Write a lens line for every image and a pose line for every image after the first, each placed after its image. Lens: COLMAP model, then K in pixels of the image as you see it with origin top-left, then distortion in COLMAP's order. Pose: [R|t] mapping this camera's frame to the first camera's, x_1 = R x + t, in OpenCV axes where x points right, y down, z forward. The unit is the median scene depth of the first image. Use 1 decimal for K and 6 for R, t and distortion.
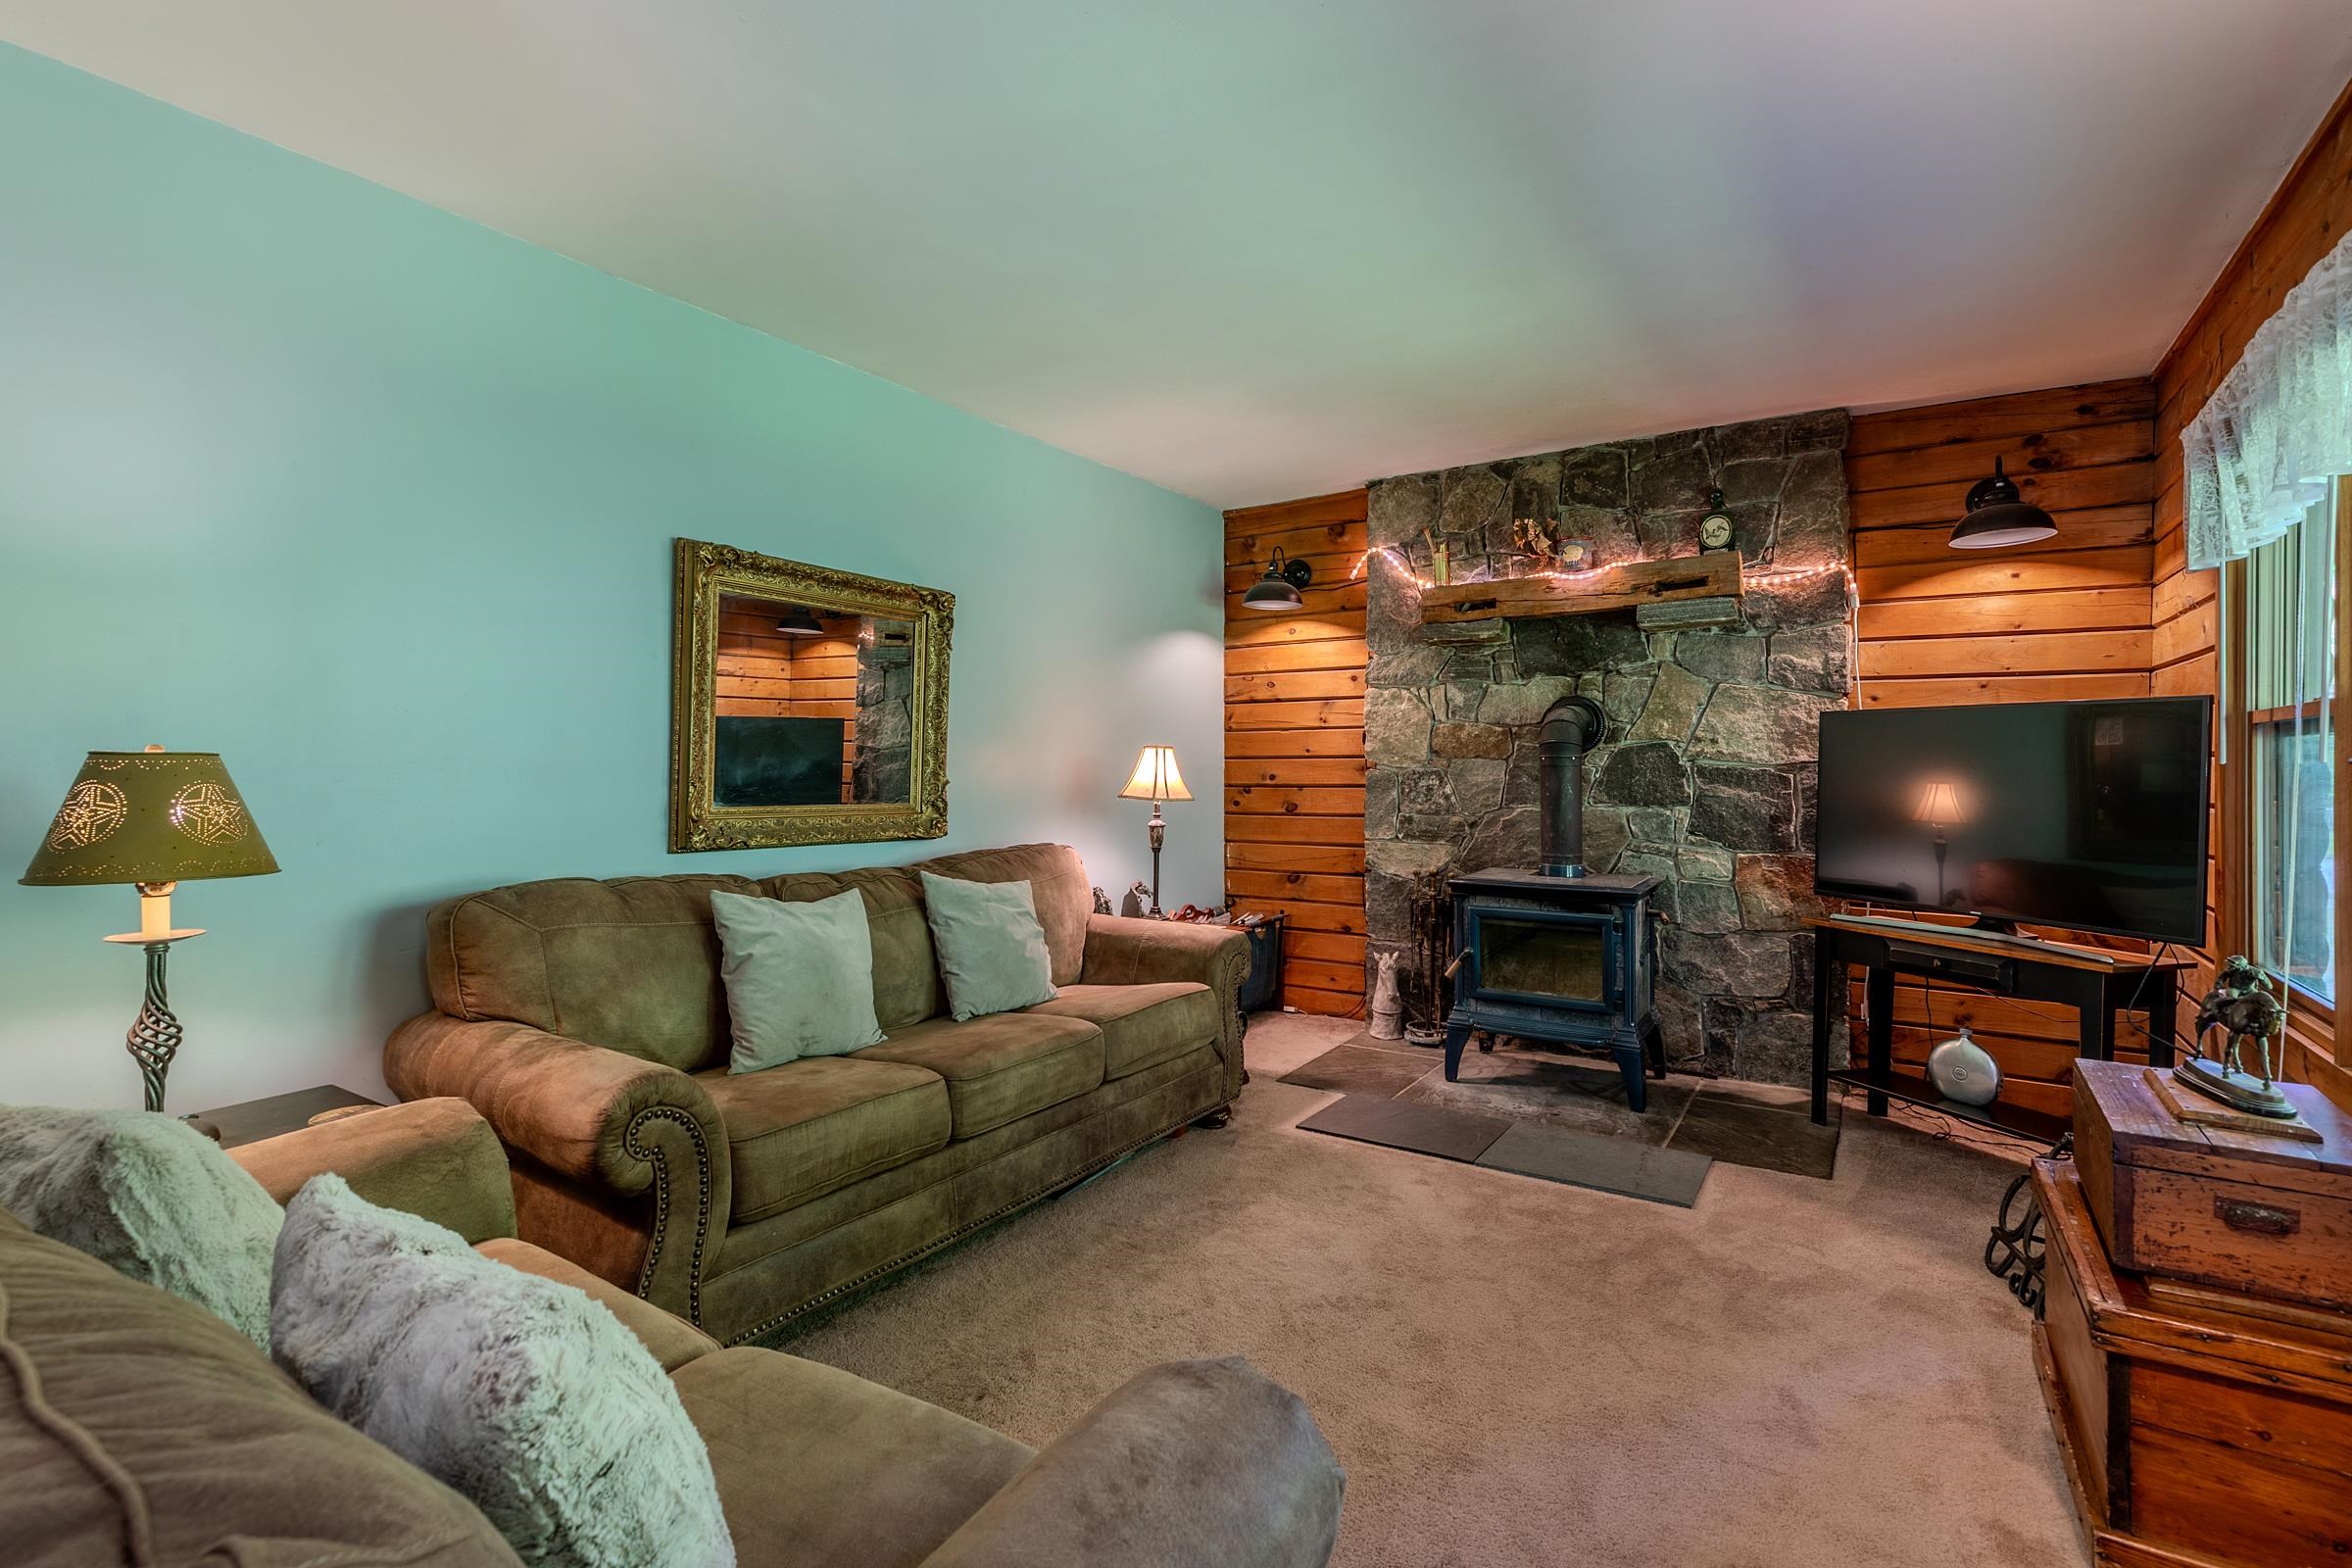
lens RADIAL K [[1068.8, 0, 1170.6], [0, 1068.8, 756.7], [0, 0, 1]] dist [0.006262, 0.001004]
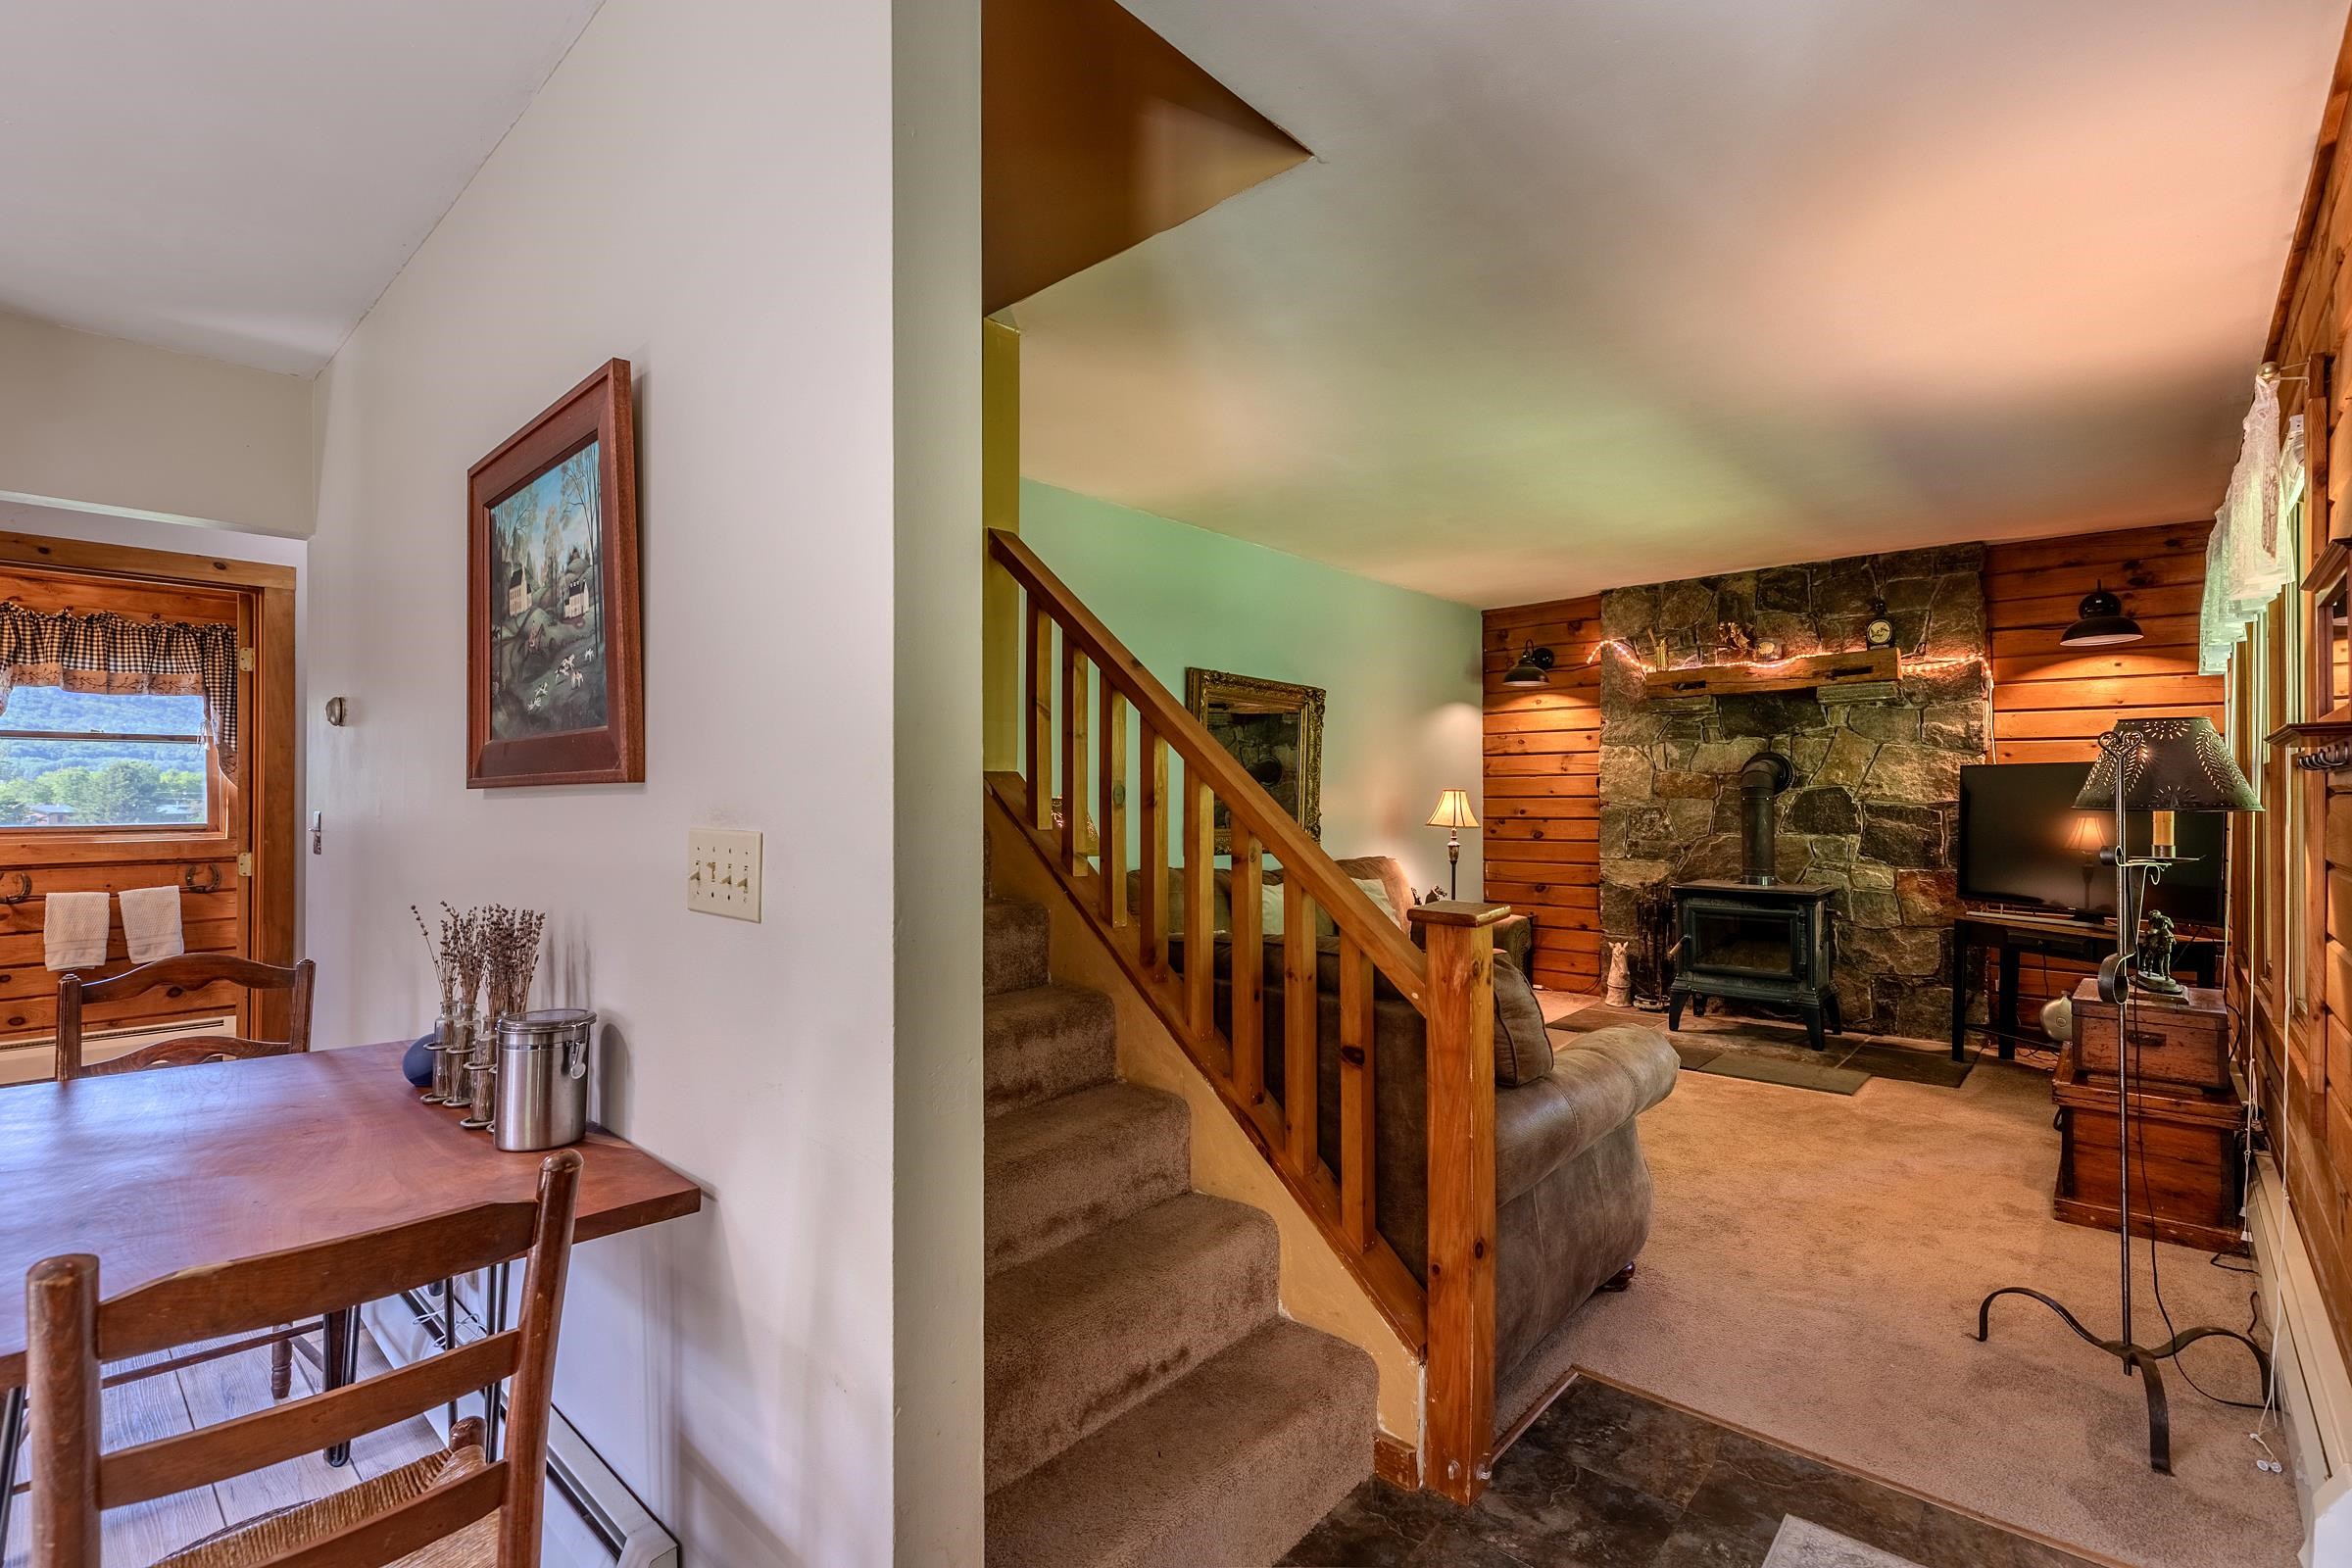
lens RADIAL K [[1068.8, 0, 1166.5], [0, 1068.8, 782.0], [0, 0, 1]] dist [0.006262, 0.001004]
pose [[0.988418, -0.001299, -0.151751, -0.185022], [-0.000023, 0.999962, -0.008709, -0.008324], [0.151757, 0.008612, 0.988380, -0.497212]]
